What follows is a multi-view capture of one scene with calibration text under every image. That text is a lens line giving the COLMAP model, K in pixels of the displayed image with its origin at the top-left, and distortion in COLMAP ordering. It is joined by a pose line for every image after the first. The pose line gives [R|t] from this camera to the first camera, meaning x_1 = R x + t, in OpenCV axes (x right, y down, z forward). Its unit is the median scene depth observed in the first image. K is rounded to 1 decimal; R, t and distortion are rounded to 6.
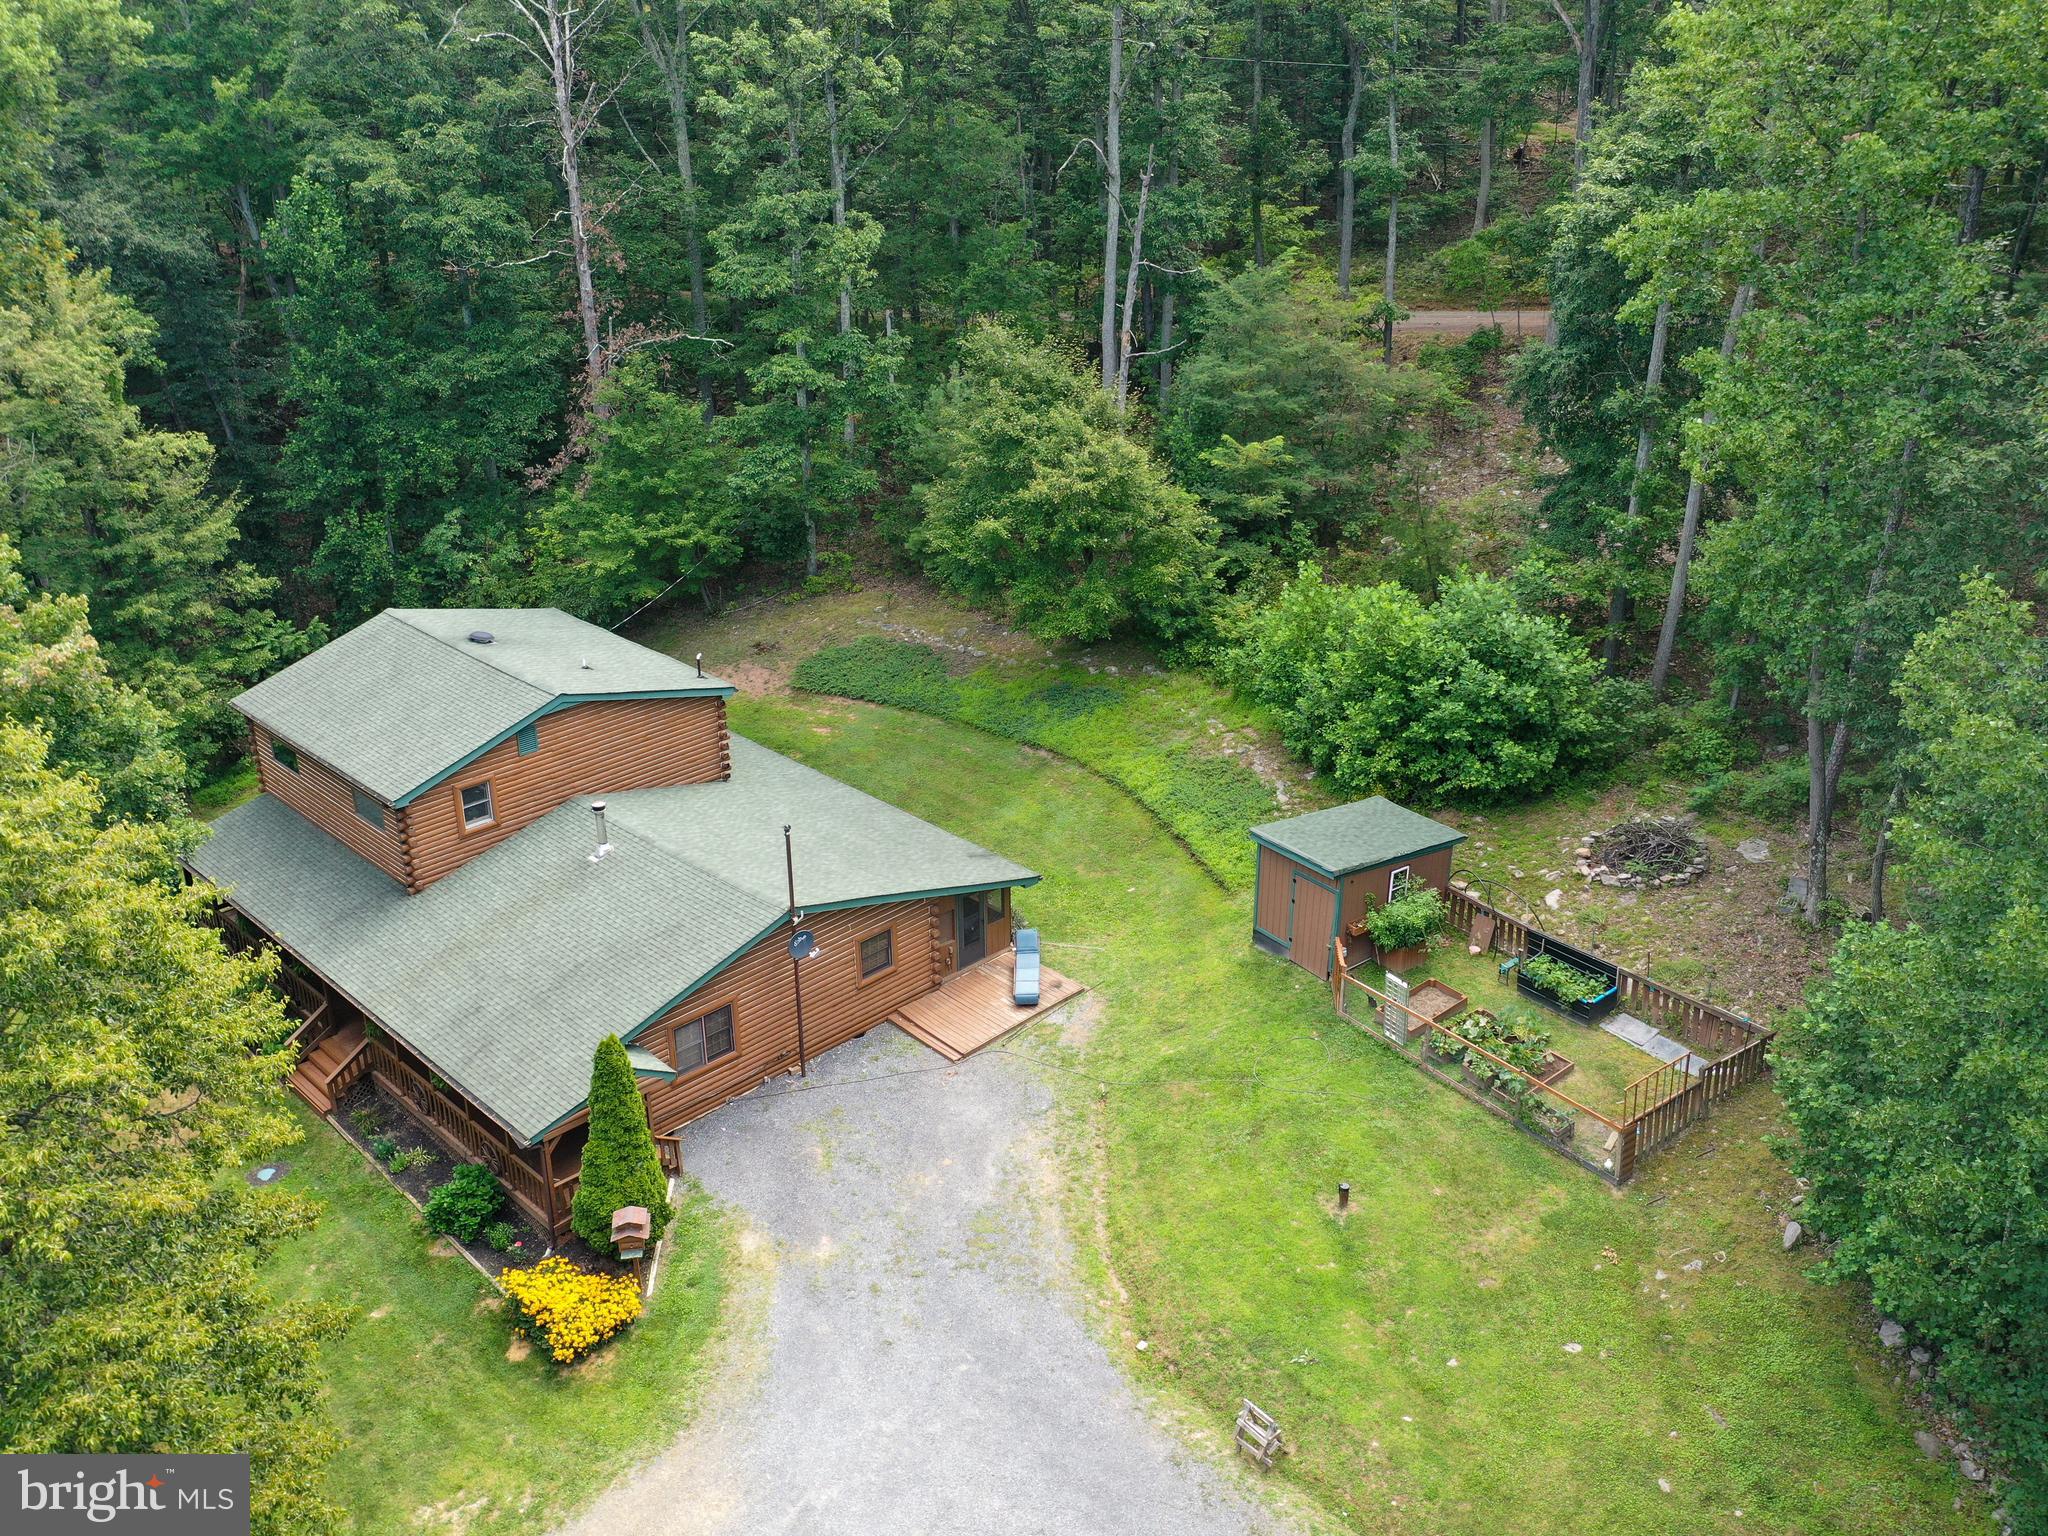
lens RADIAL K [[1813.9, 0, 1024.0], [0, 1813.9, 768.0], [0, 0, 1]] dist [0.007878, 0.000309]
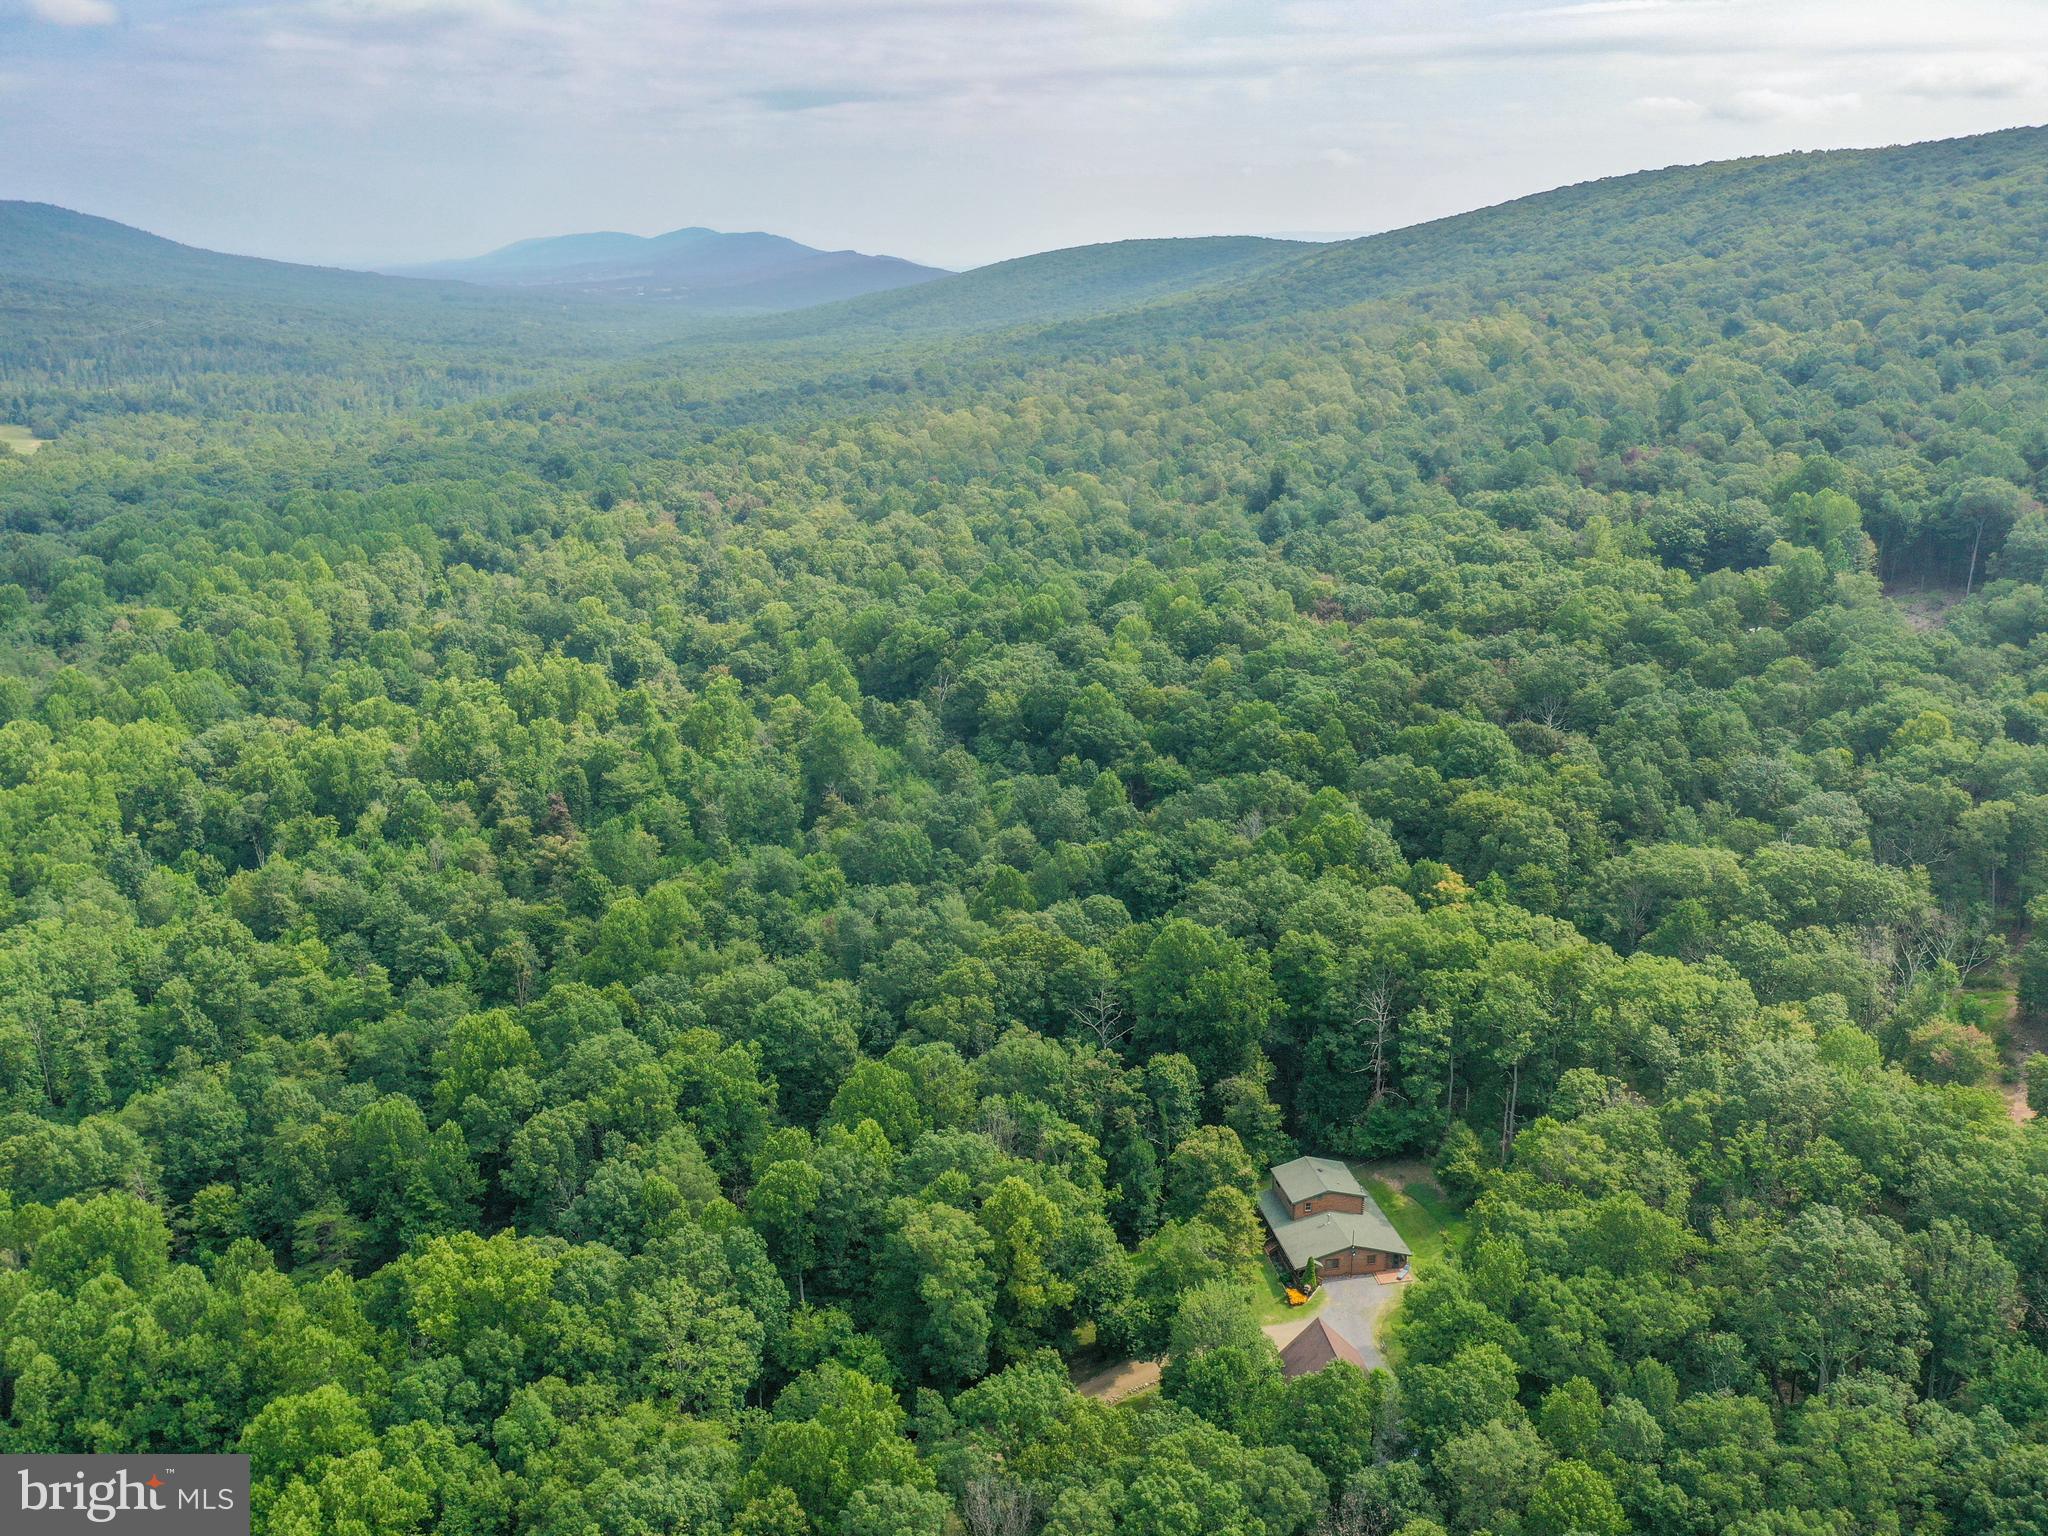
lens RADIAL K [[1813.9, 0, 1024.0], [0, 1813.9, 768.0], [0, 0, 1]] dist [0.007878, 0.000309]
pose [[0.819858, 0.168901, -0.547088, 1.667728], [-0.244573, 0.967251, -0.067897, -0.645872], [0.517703, 0.189469, 0.834317, -4.009967]]
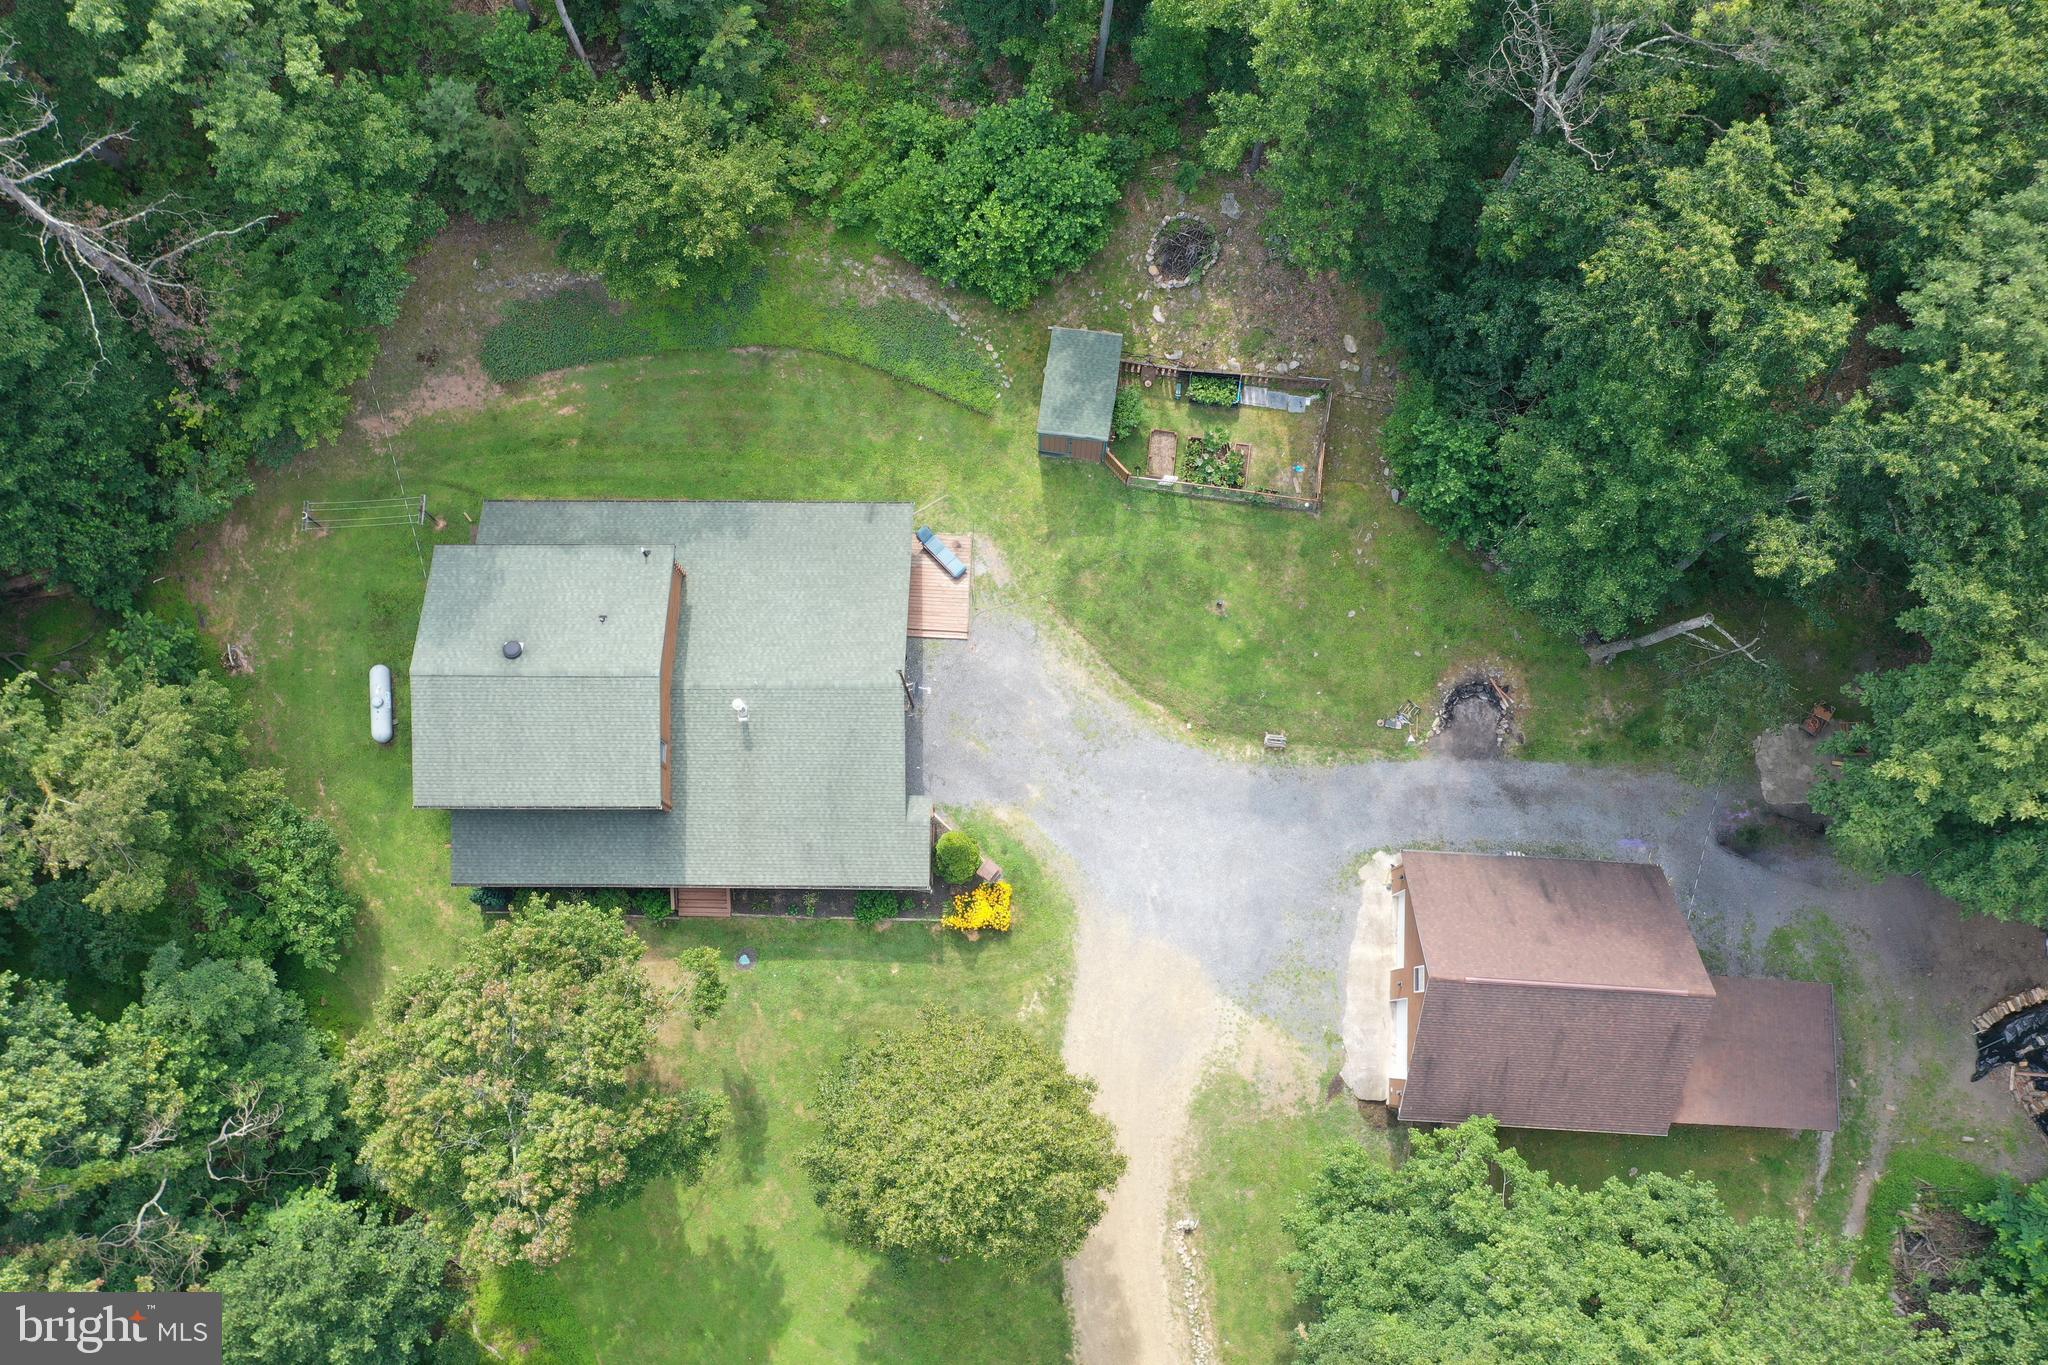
lens RADIAL K [[1664.4, 0, 1024.0], [0, 1664.4, 682.5], [0, 0, 1]] dist [0.002785, 0.000224]
pose [[0.707900, -0.689746, 0.152082, -0.261787], [0.293411, 0.483032, 0.824979, -1.078381], [-0.642486, -0.539380, 0.544317, 0.077950]]
